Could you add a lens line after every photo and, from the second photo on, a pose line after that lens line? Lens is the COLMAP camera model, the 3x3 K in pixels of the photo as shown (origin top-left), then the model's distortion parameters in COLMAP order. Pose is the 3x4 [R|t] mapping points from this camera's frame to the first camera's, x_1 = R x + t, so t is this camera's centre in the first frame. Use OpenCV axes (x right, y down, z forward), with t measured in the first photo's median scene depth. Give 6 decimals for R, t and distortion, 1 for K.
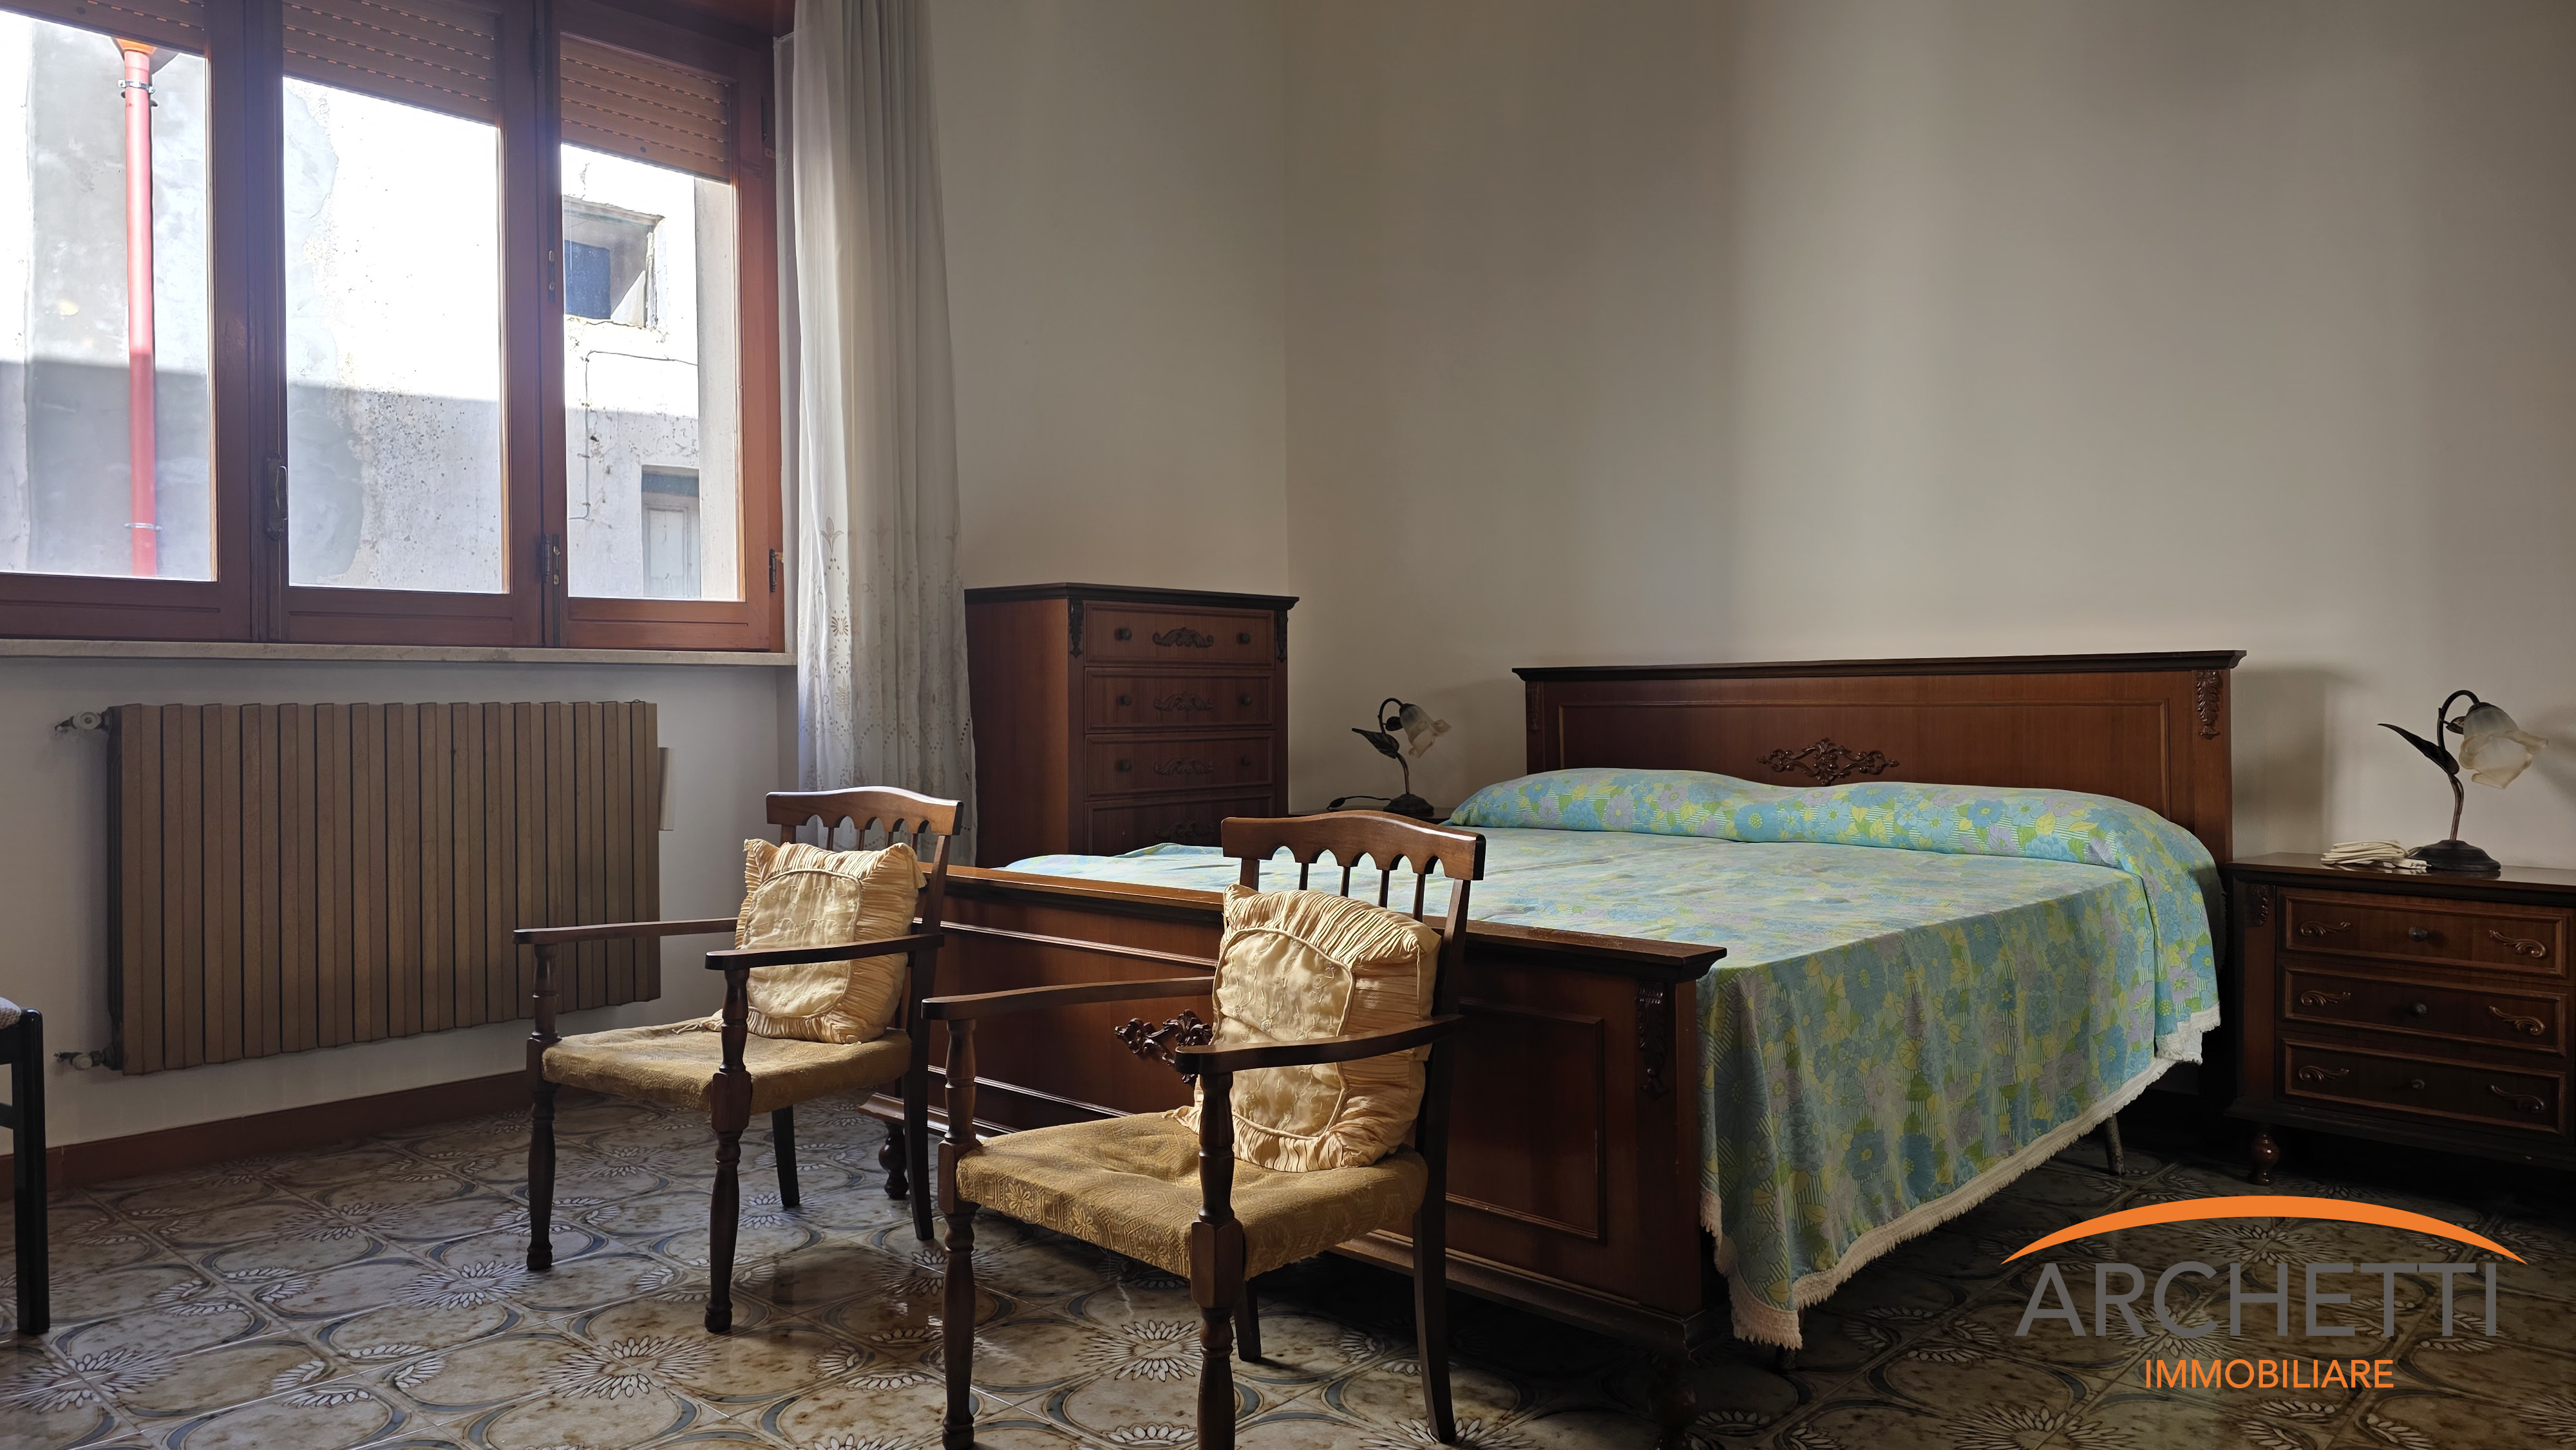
lens RADIAL K [[1734.7, 0, 1299.1], [0, 1734.7, 720.5], [0, 0, 1]] dist [0.066667, -0.059250]
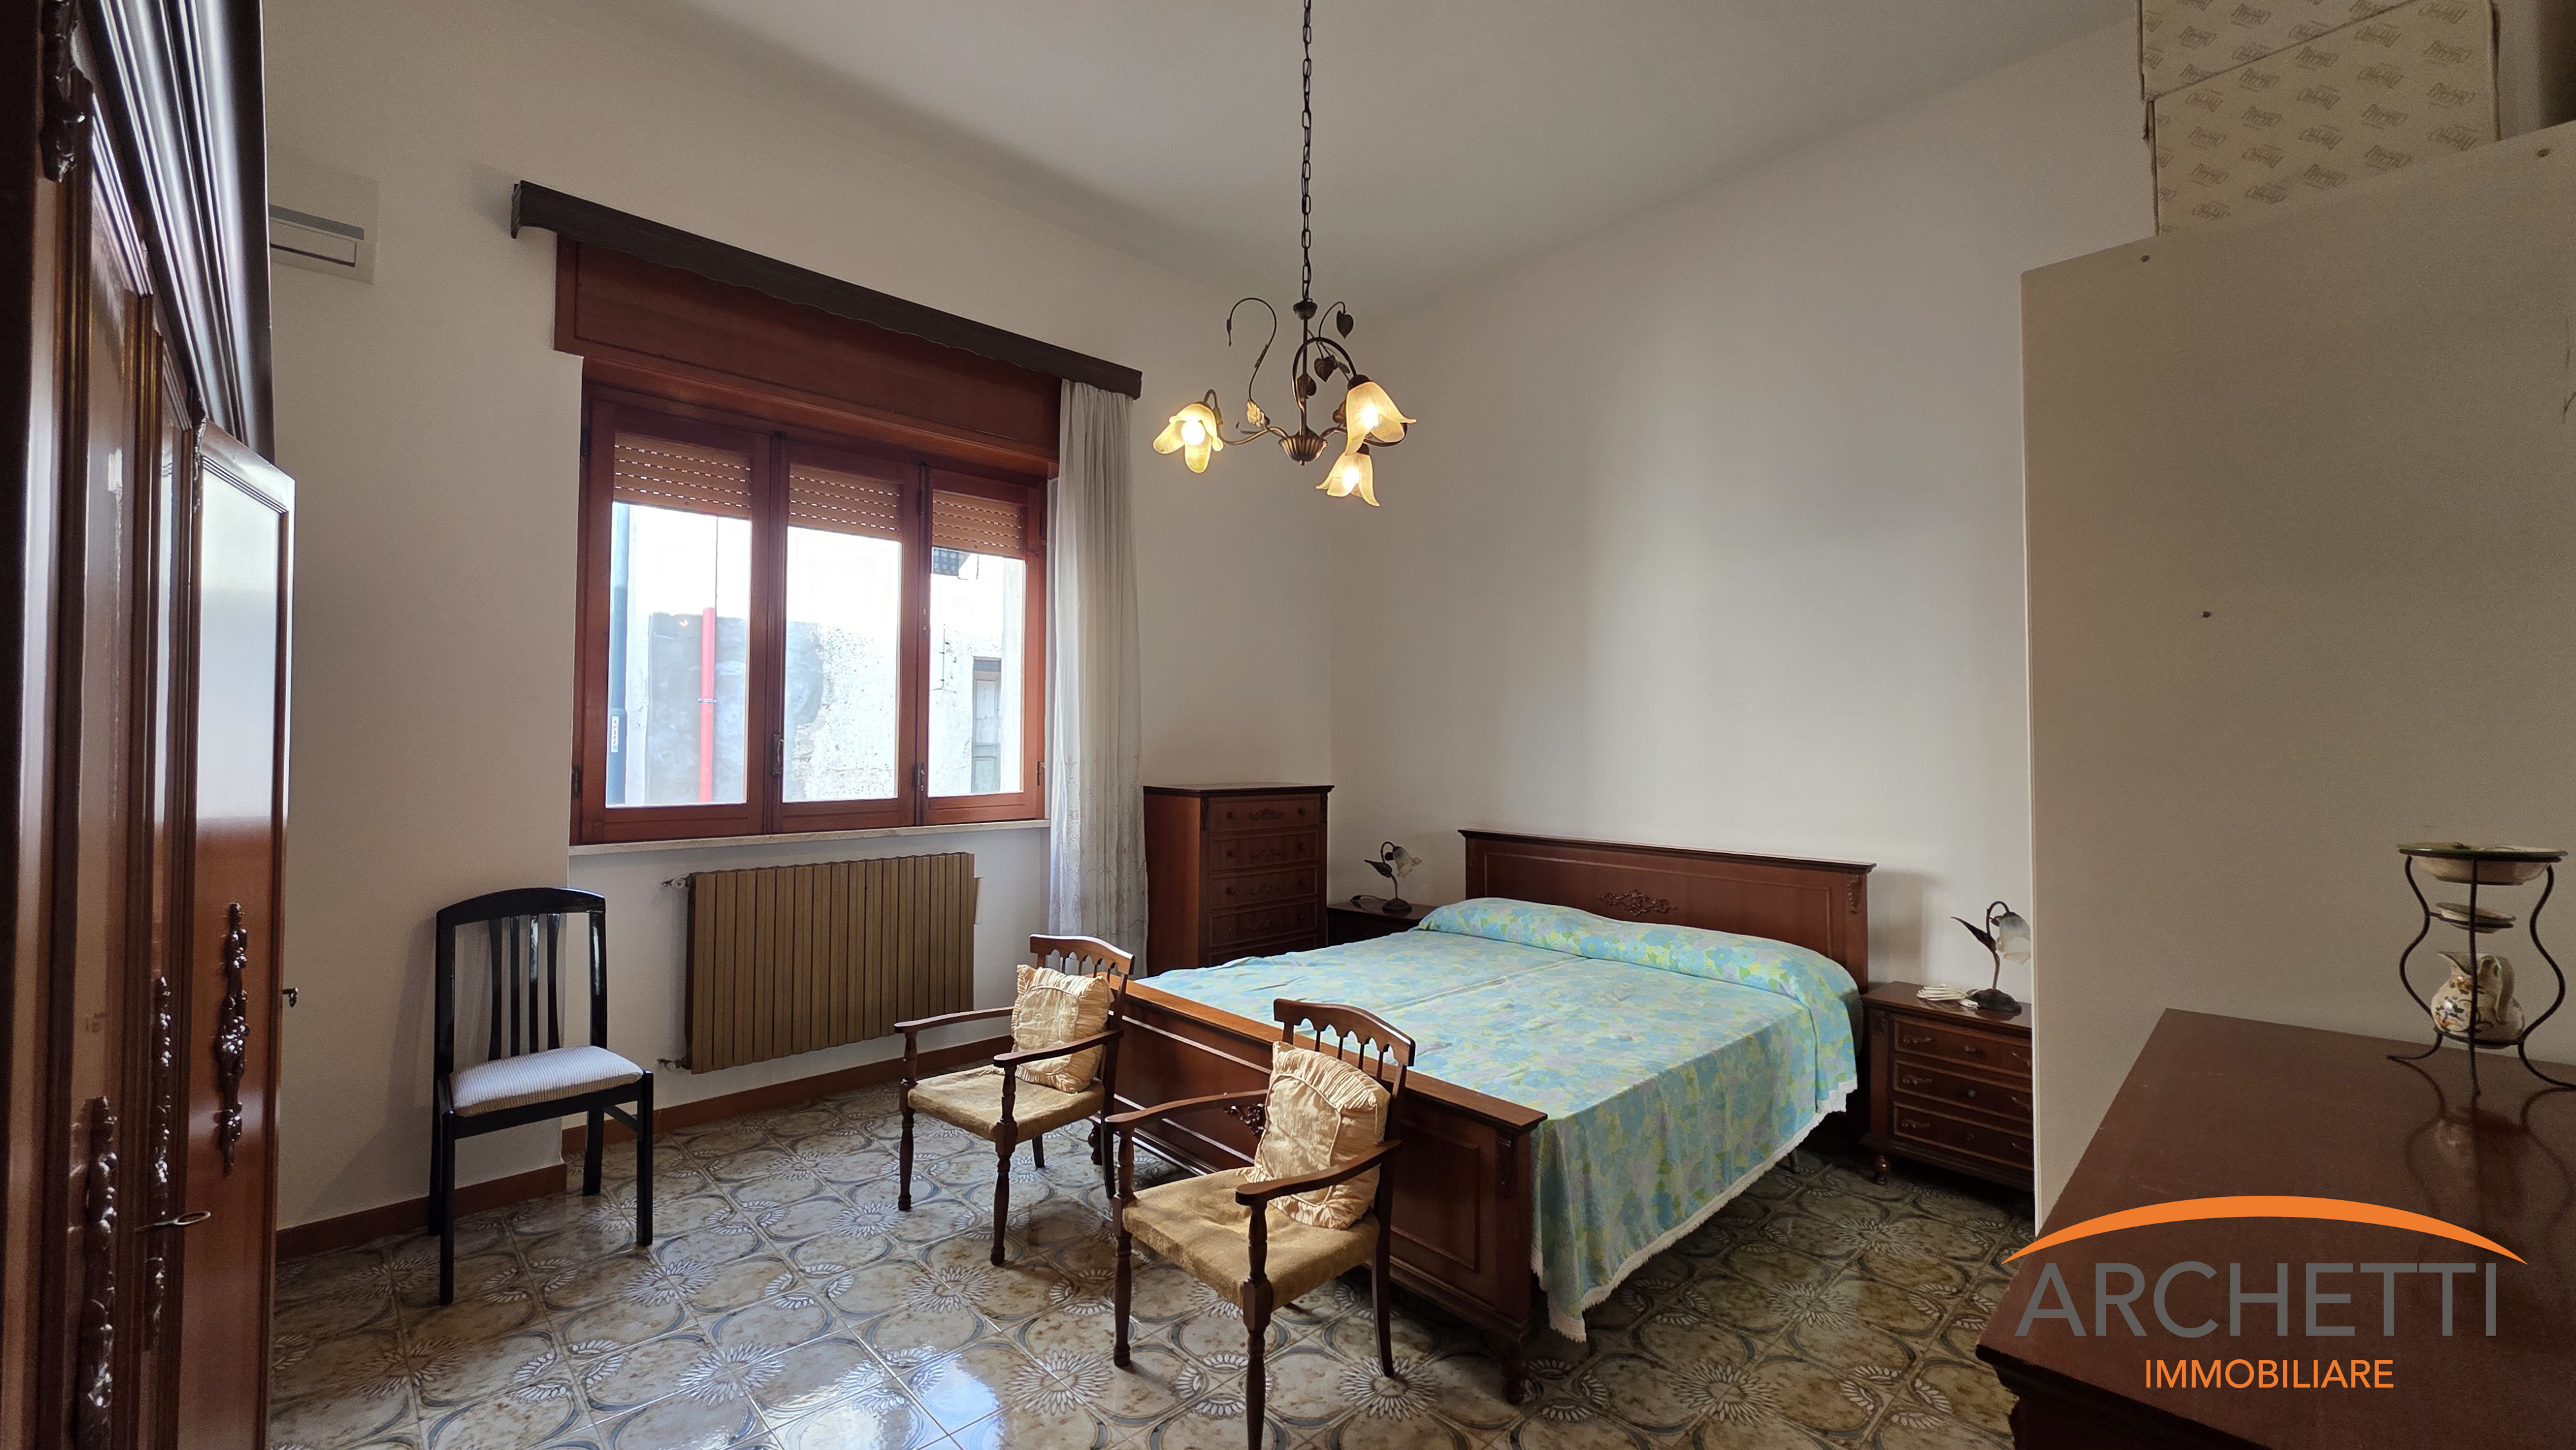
lens RADIAL K [[1031.4, 0, 1285.4], [0, 1031.4, 726.8], [0, 0, 1]] dist [-0.003848, 0.002292]
pose [[0.997790, 0.013956, -0.064971, 0.025785], [-0.015487, 0.999613, -0.023122, -0.156380], [0.064623, 0.024078, 0.997619, -0.055227]]
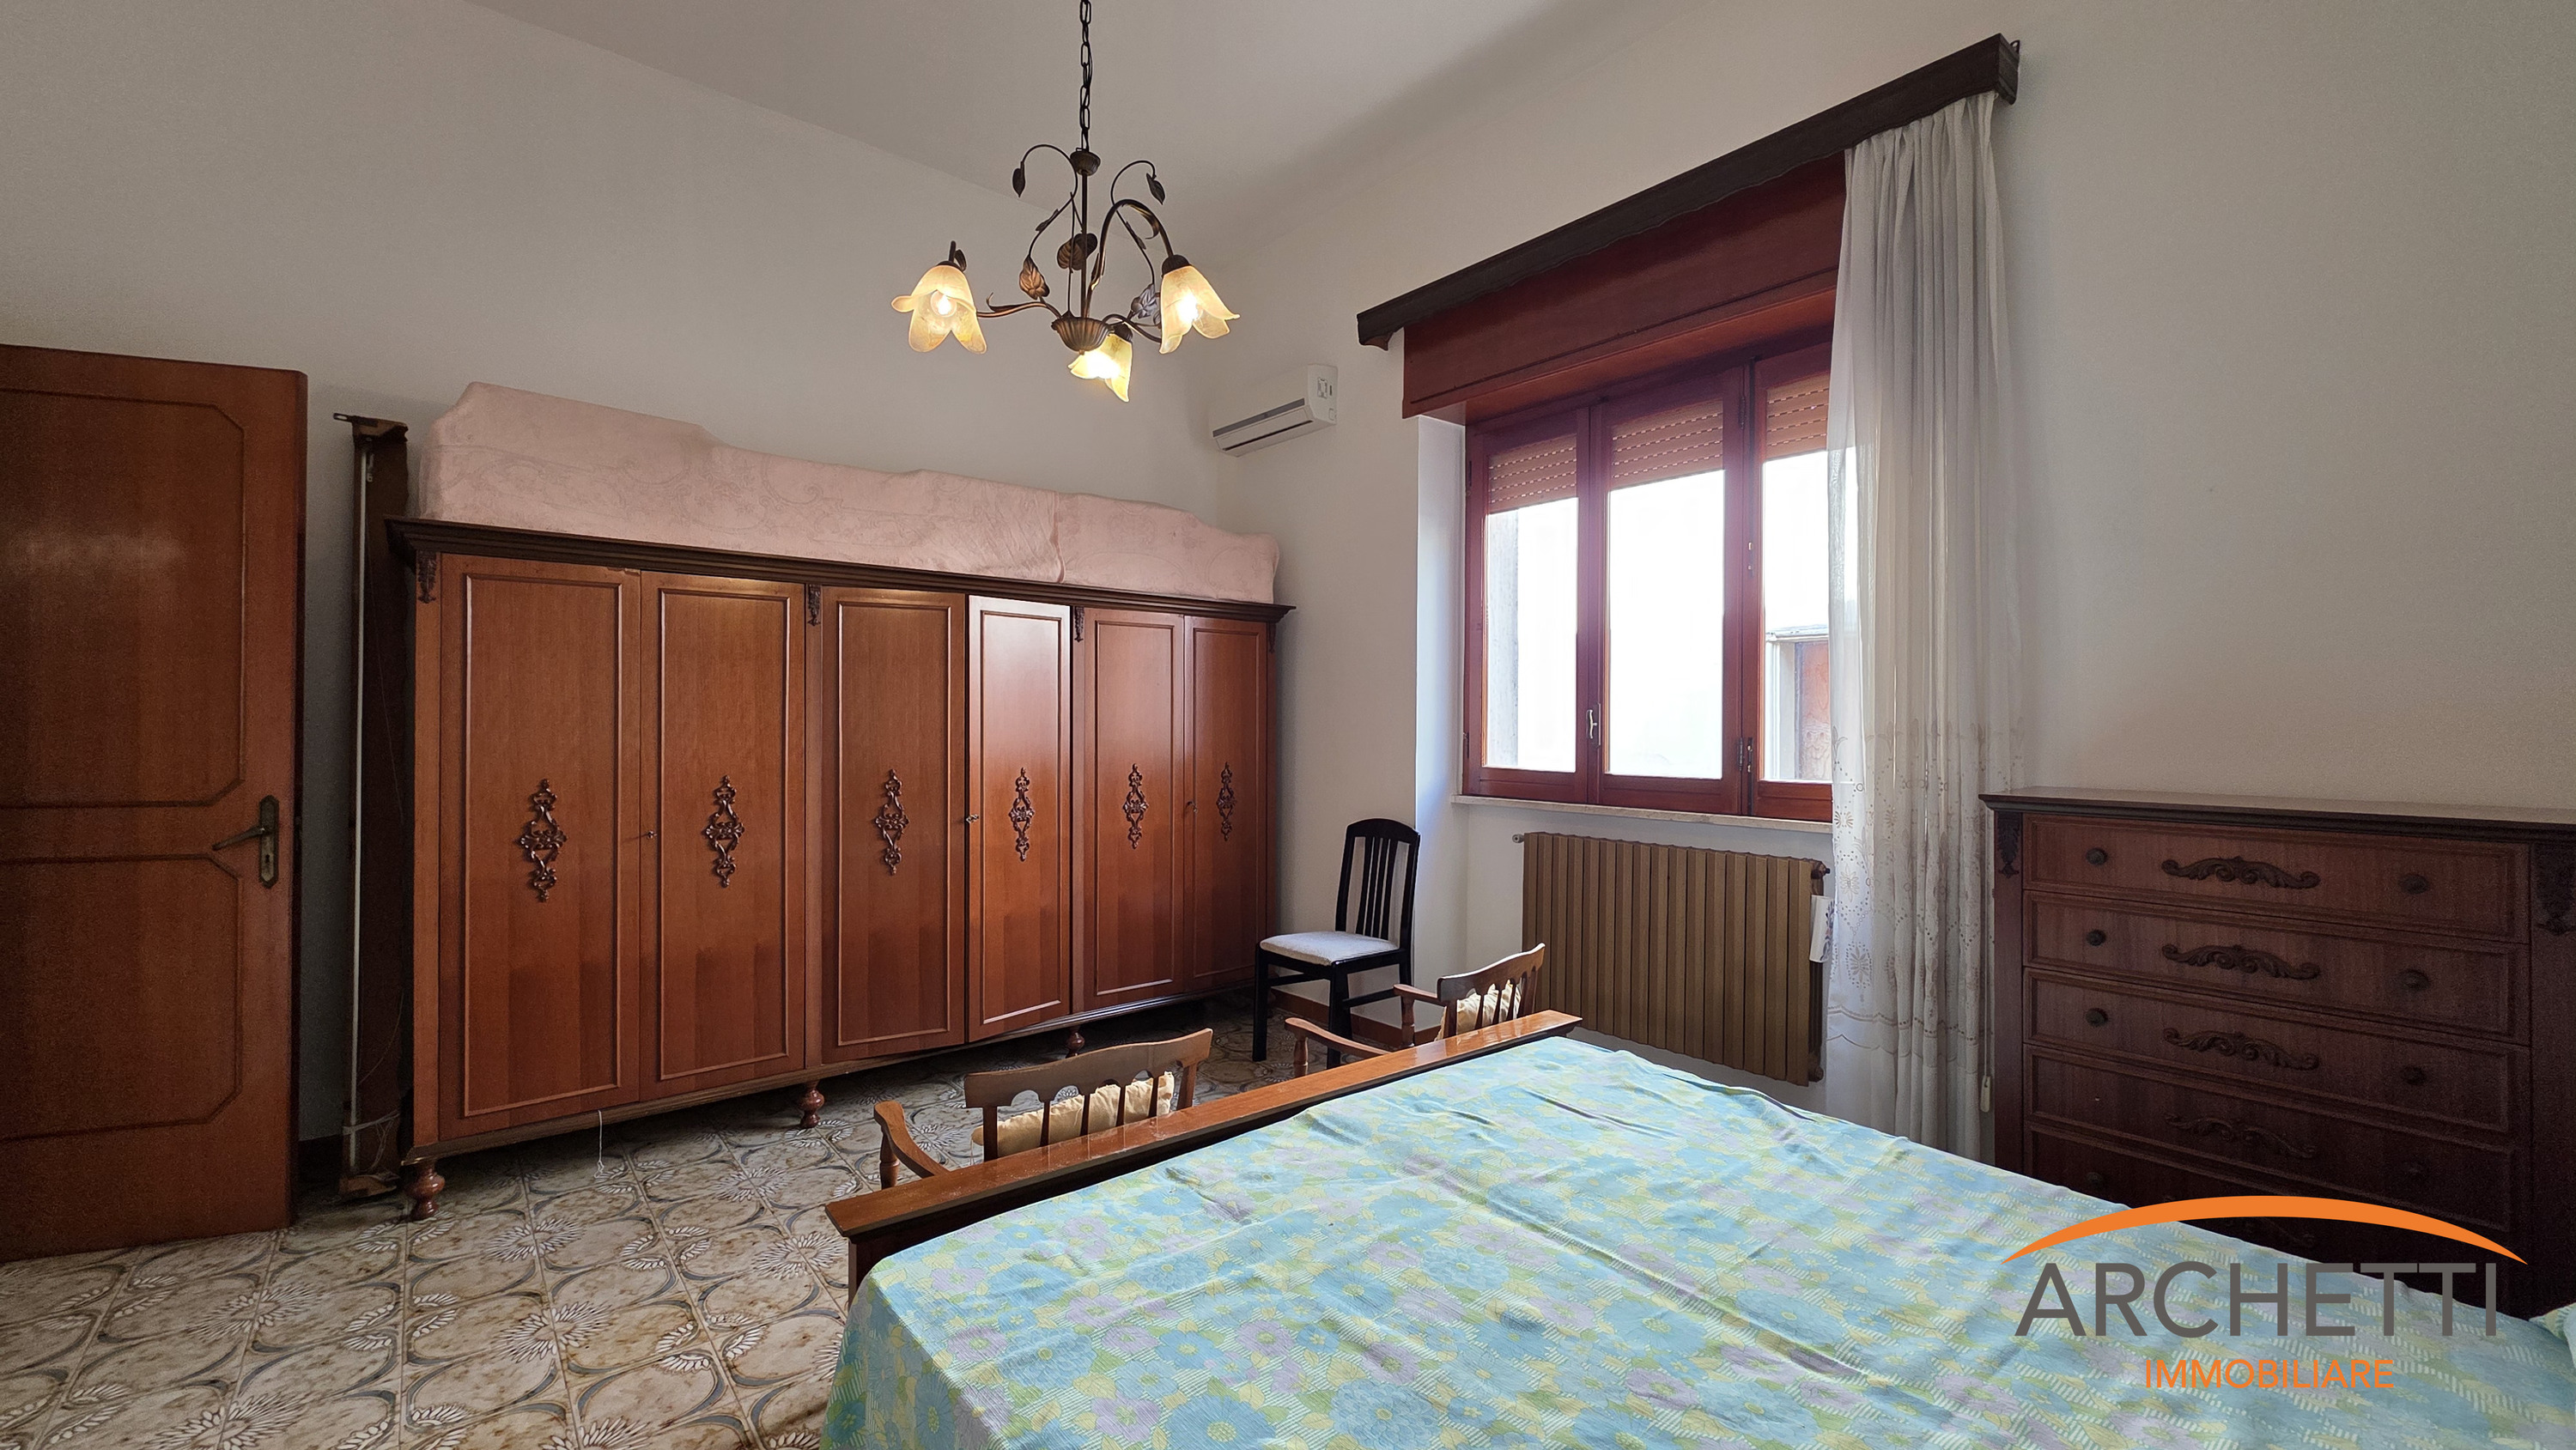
lens RADIAL K [[1031.4, 0, 1261.2], [0, 1031.4, 716.4], [0, 0, 1]] dist [-0.003848, 0.002292]
pose [[-0.155992, 0.002025, -0.987756, 0.597046], [-0.013389, 0.999902, 0.004165, -0.152044], [0.987668, 0.013875, -0.155950, 0.919964]]
